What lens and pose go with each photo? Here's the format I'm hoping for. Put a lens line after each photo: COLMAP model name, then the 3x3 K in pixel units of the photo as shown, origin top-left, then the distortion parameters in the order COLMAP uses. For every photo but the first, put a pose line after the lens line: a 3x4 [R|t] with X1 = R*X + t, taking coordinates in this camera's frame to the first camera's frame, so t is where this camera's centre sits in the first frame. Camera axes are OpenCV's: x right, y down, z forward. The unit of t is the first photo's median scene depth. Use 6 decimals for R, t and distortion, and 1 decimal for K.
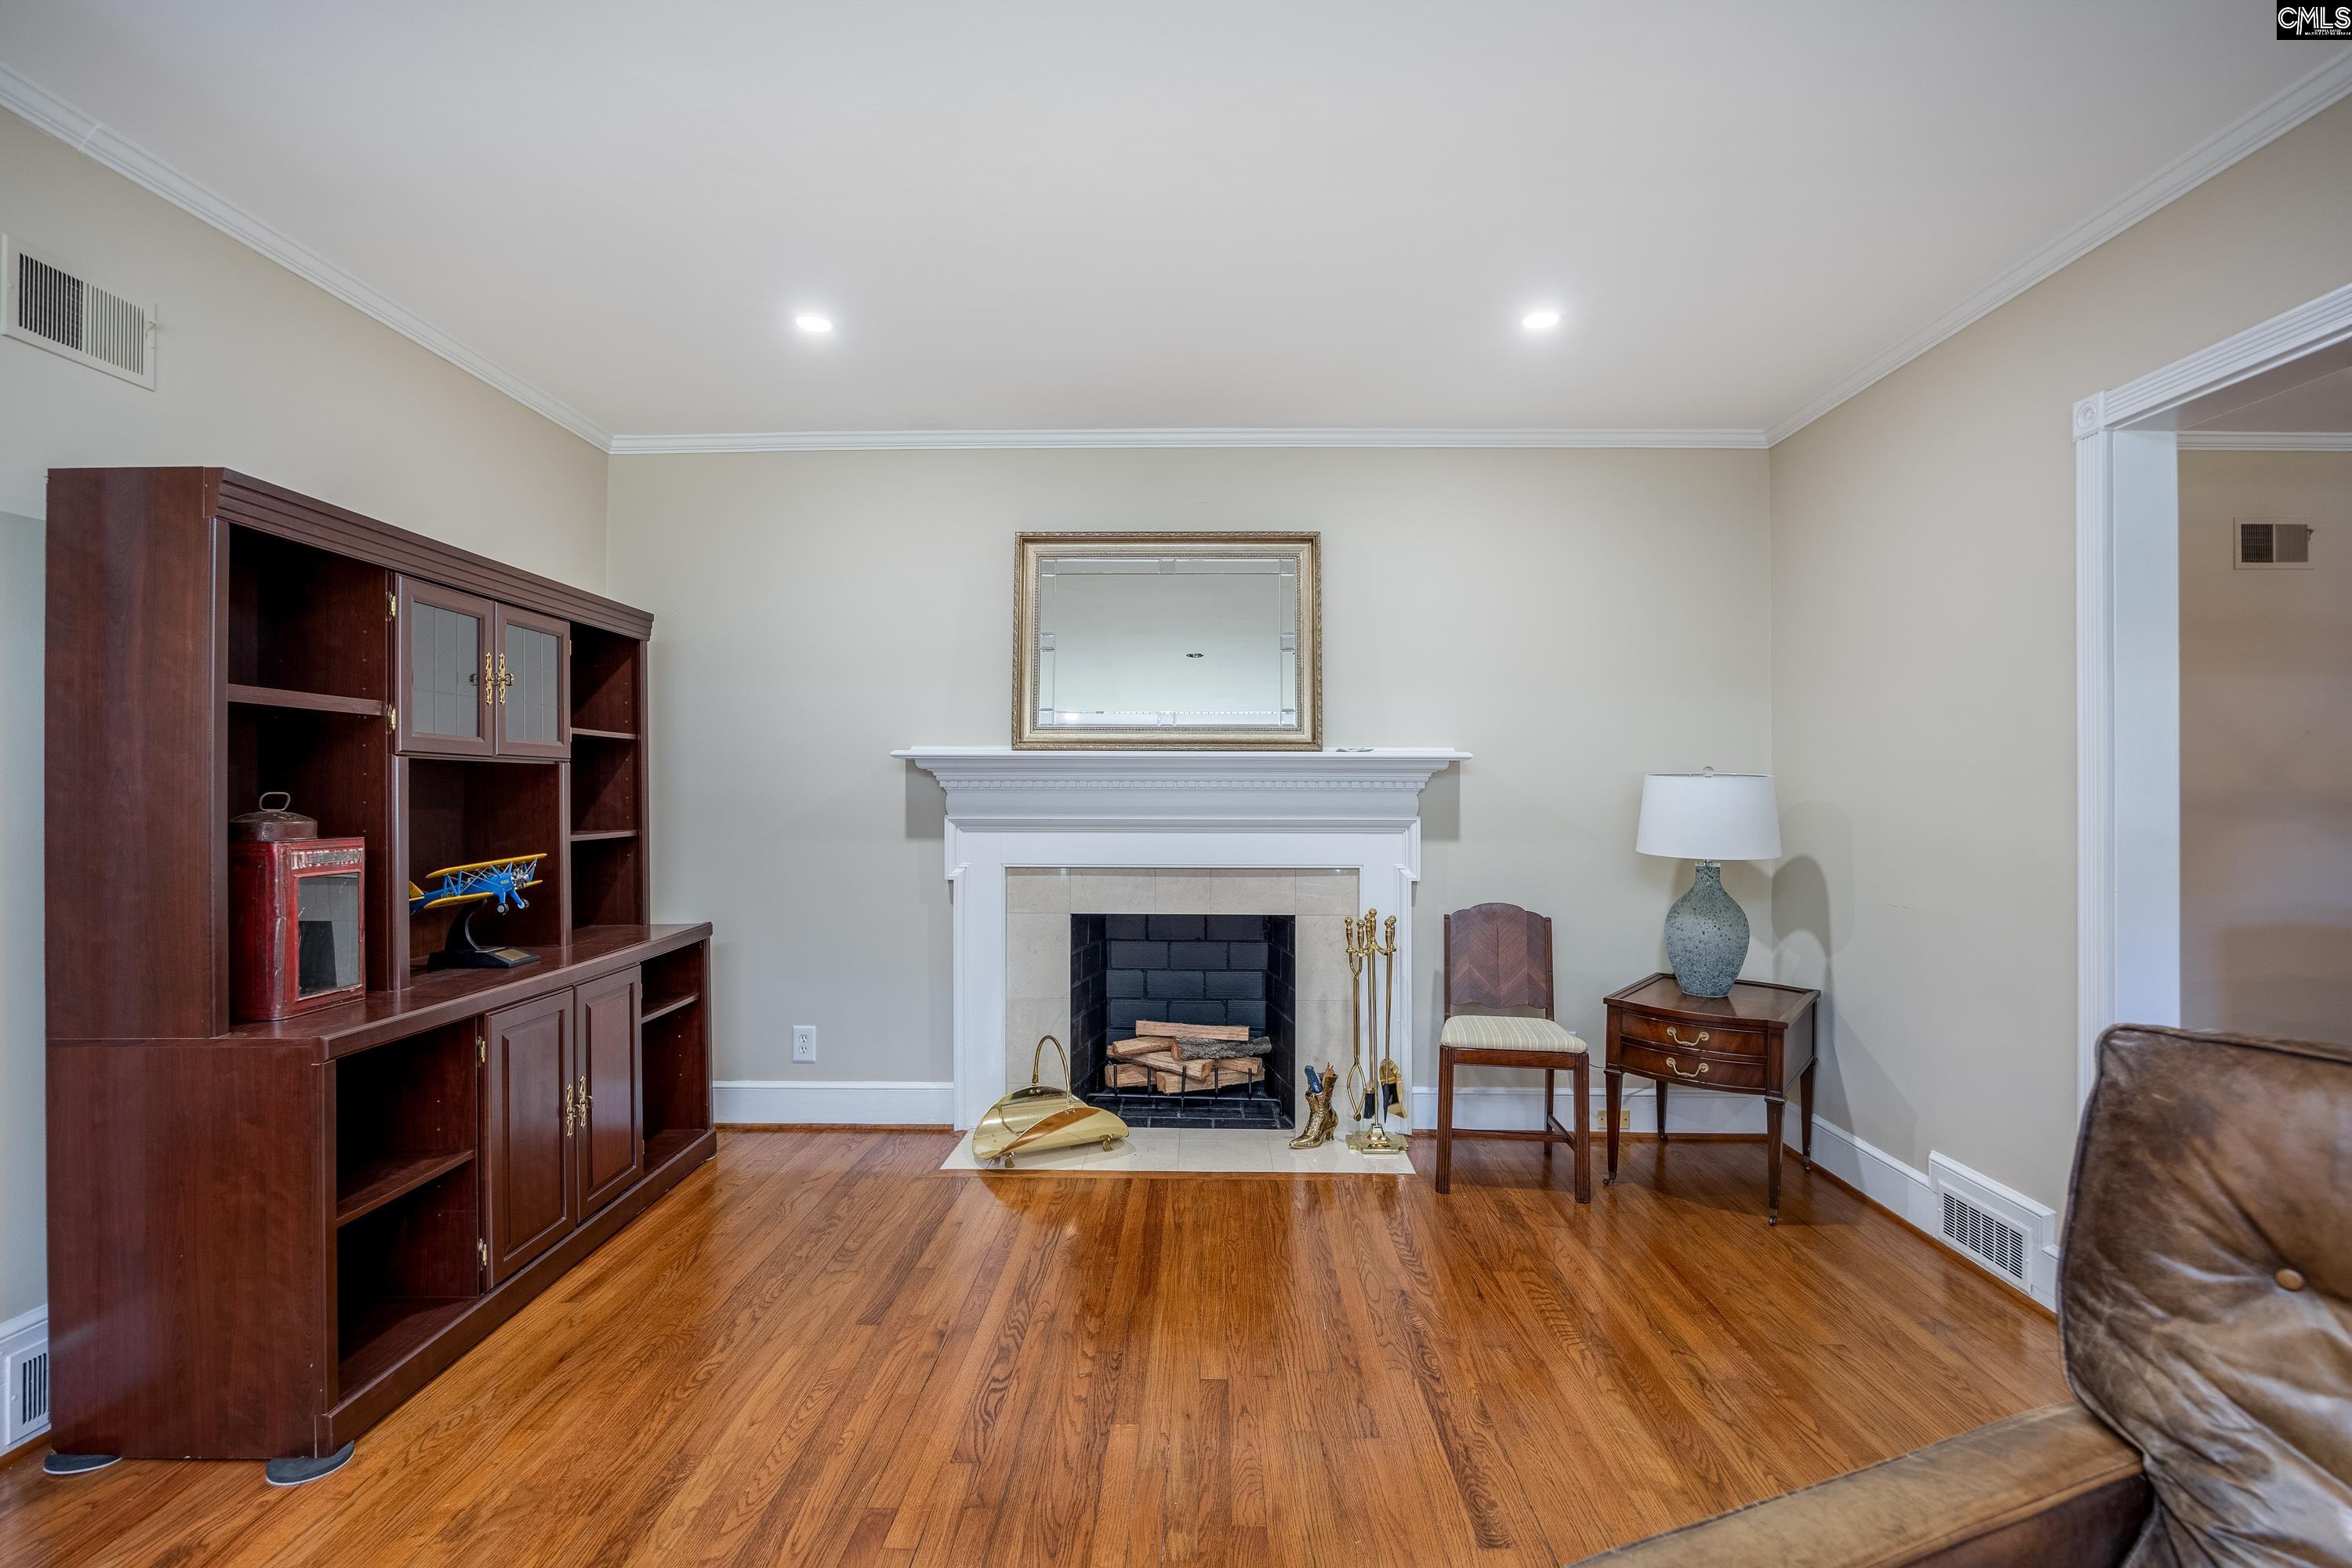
lens RADIAL K [[1071.1, 0, 1179.3], [0, 1071.1, 787.7], [0, 0, 1]] dist [-0.013526, -0.000063]
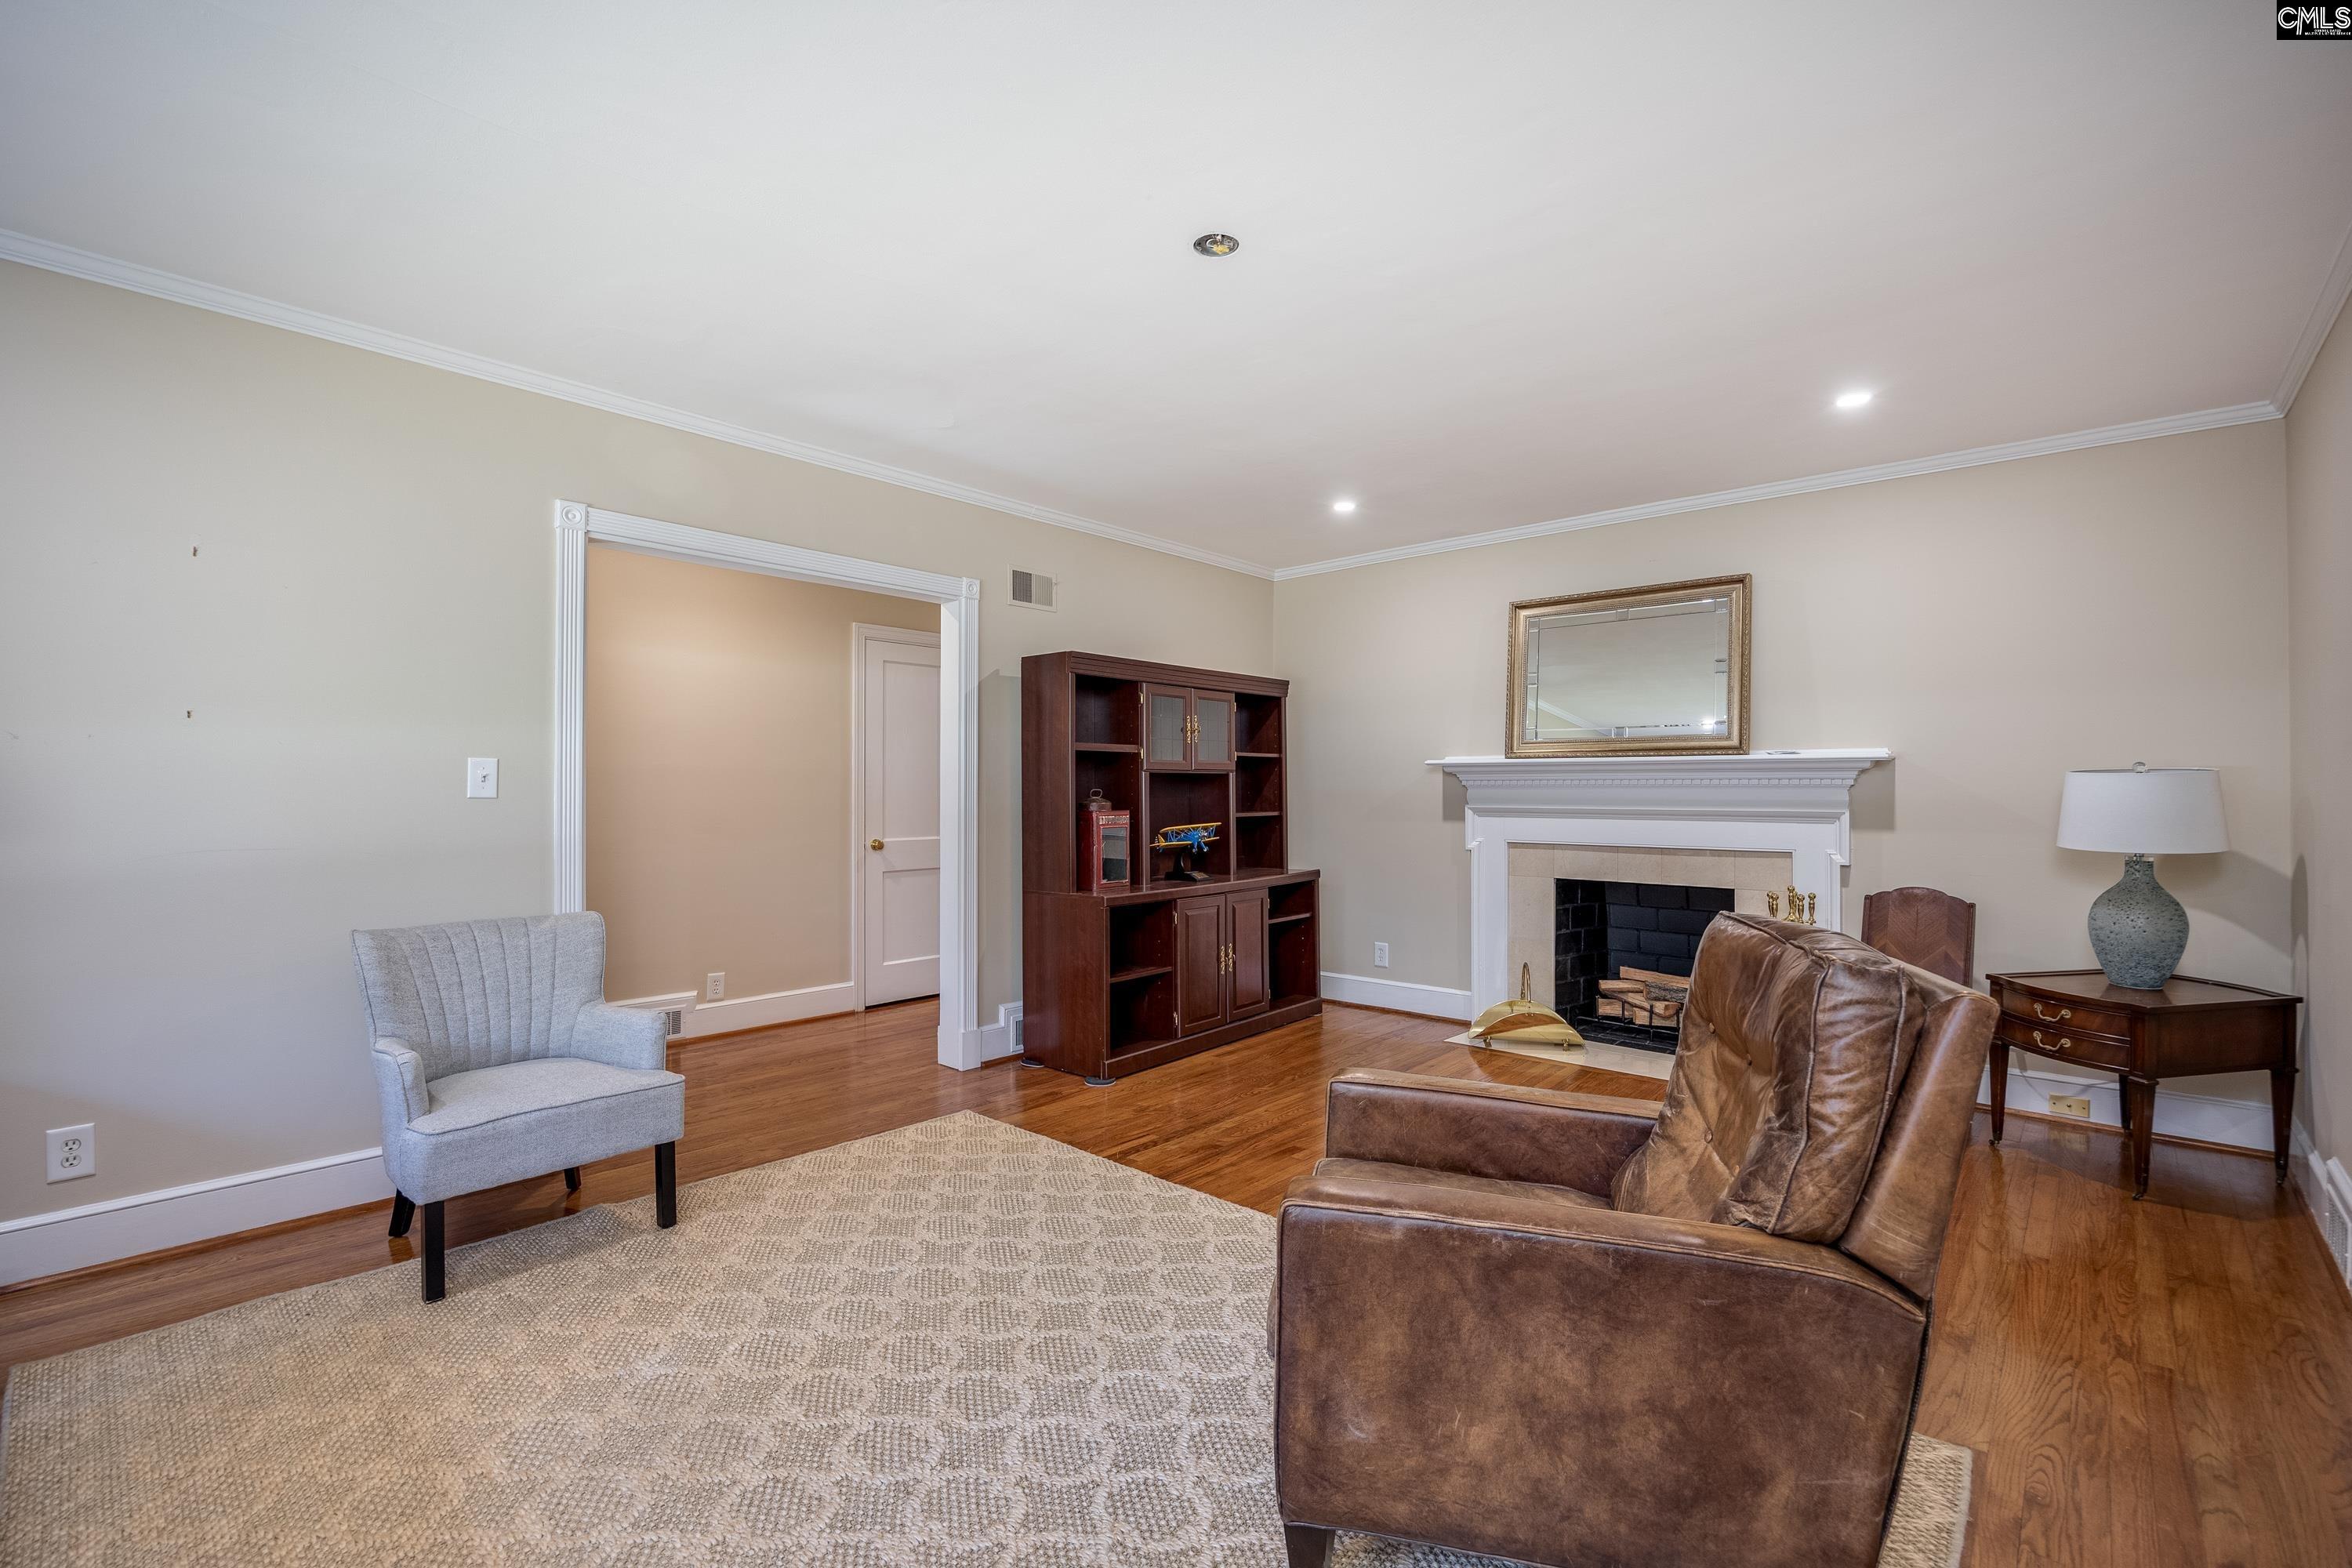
lens RADIAL K [[957.2, 0, 1170.7], [0, 957.2, 789.7], [0, 0, 1]] dist [-0.022218, 0.000136]
pose [[0.760713, -0.000784, -0.649088, 0.364813], [0.004522, 0.999981, 0.004091, -0.001526], [0.649073, -0.006047, 0.760702, -0.269931]]
